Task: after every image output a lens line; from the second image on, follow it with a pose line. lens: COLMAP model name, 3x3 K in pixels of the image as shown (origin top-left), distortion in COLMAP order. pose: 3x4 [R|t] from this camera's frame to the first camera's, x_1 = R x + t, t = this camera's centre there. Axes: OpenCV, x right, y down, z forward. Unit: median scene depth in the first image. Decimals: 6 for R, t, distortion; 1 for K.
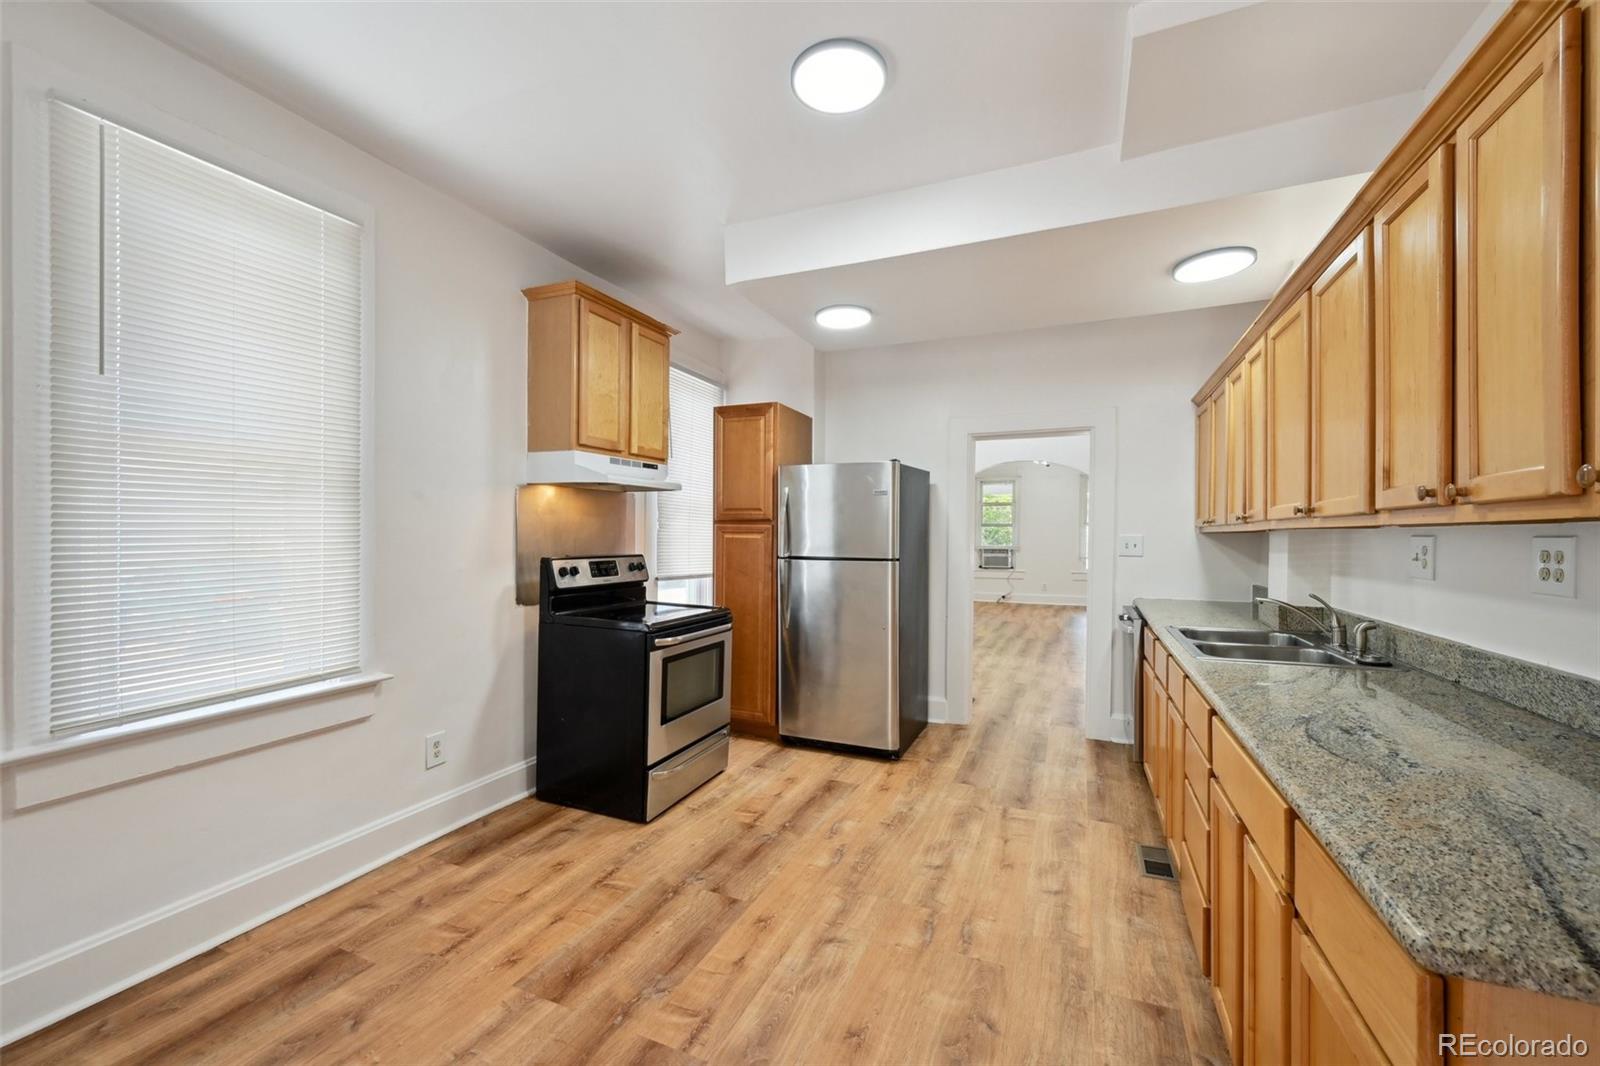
lens RADIAL K [[643.7, 0, 810.6], [0, 643.7, 536.3], [0, 0, 1]] dist [0.012753, -0.000446]
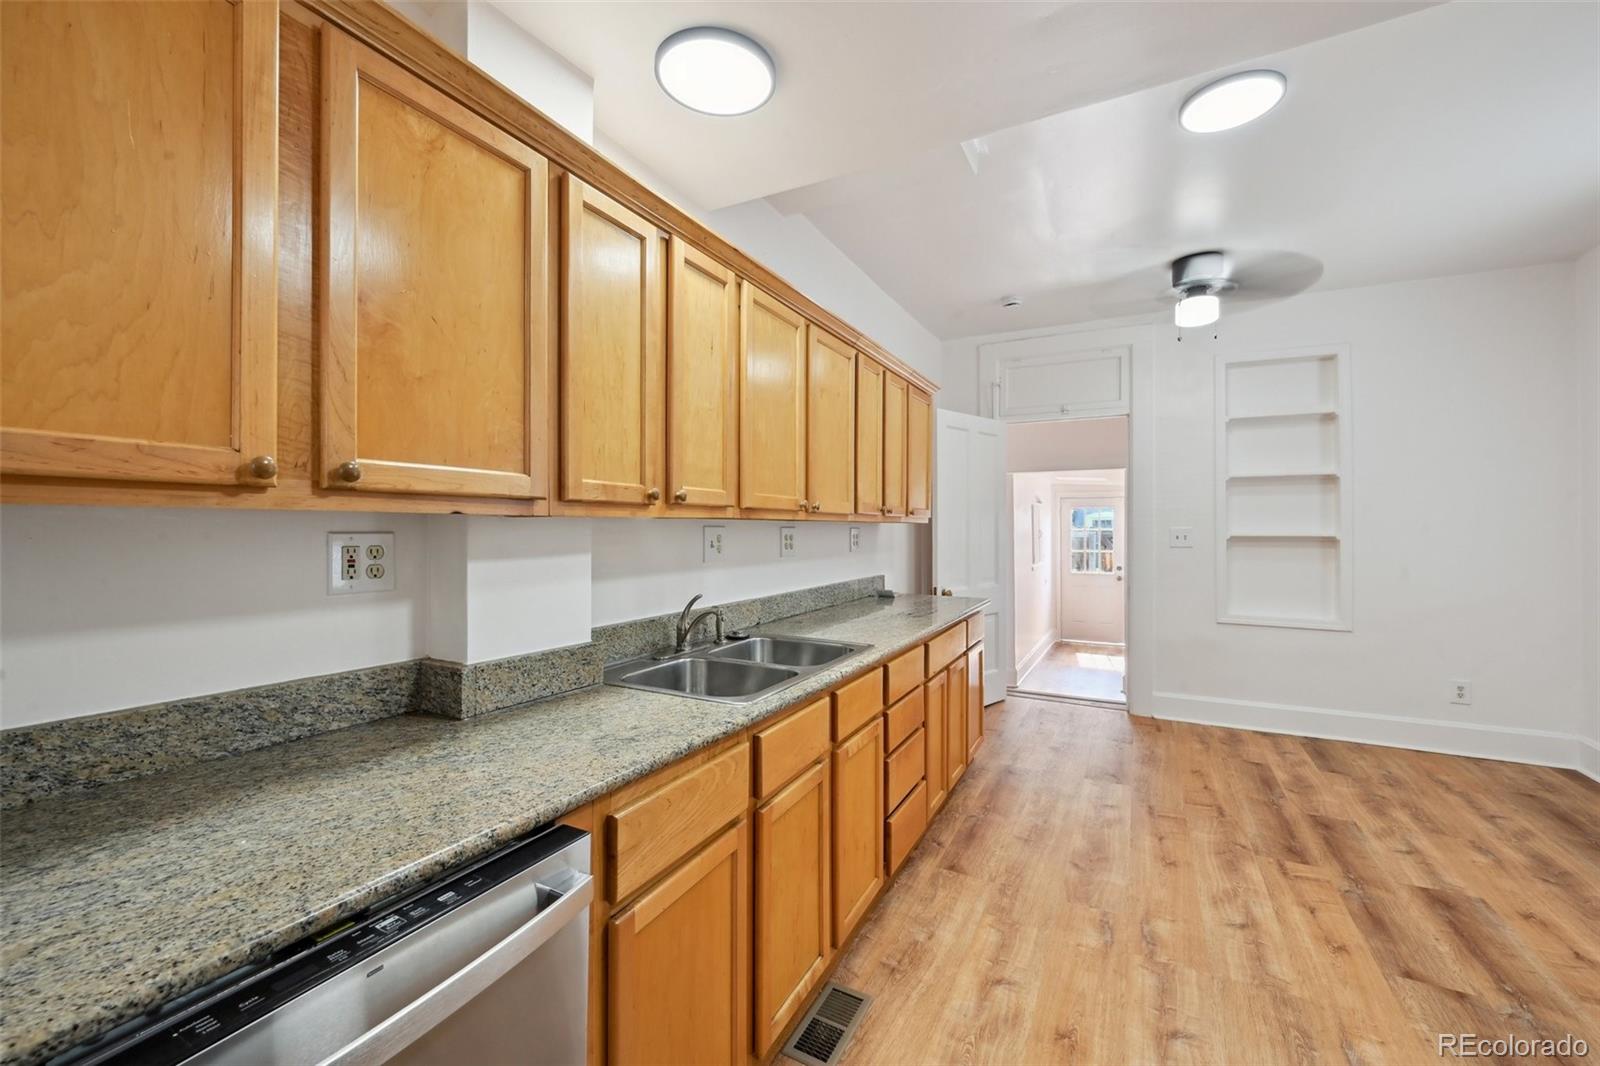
lens RADIAL K [[643.7, 0, 800.0], [0, 643.7, 523.0], [0, 0, 1]] dist [0.012753, -0.000446]
pose [[-0.995815, -0.008298, 0.091014, 0.464648], [-0.008849, 0.999945, -0.005653, -0.001171], [-0.090962, -0.006435, -0.995834, 1.515949]]
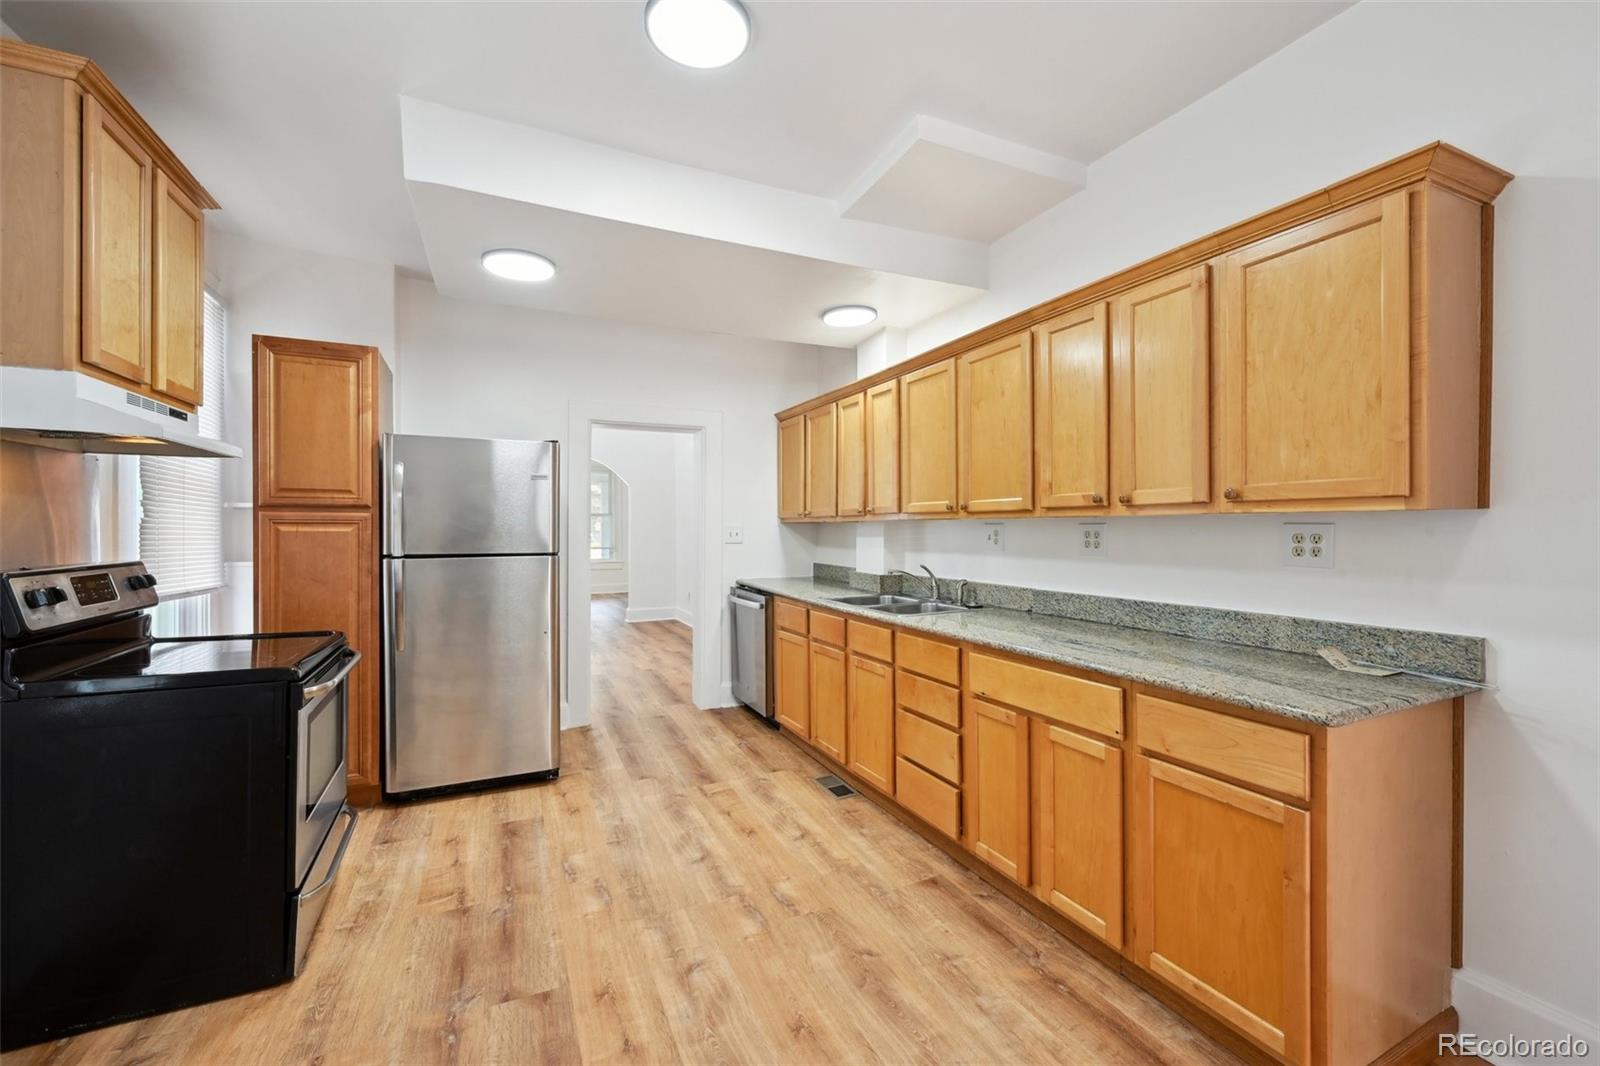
lens RADIAL K [[643.7, 0, 801.5], [0, 643.7, 529.2], [0, 0, 1]] dist [0.012753, -0.000446]
pose [[0.672150, -0.008743, 0.740363, -0.386492], [0.007303, 0.999960, 0.005179, 0.000136], [-0.740379, 0.001926, 0.672187, 0.193650]]
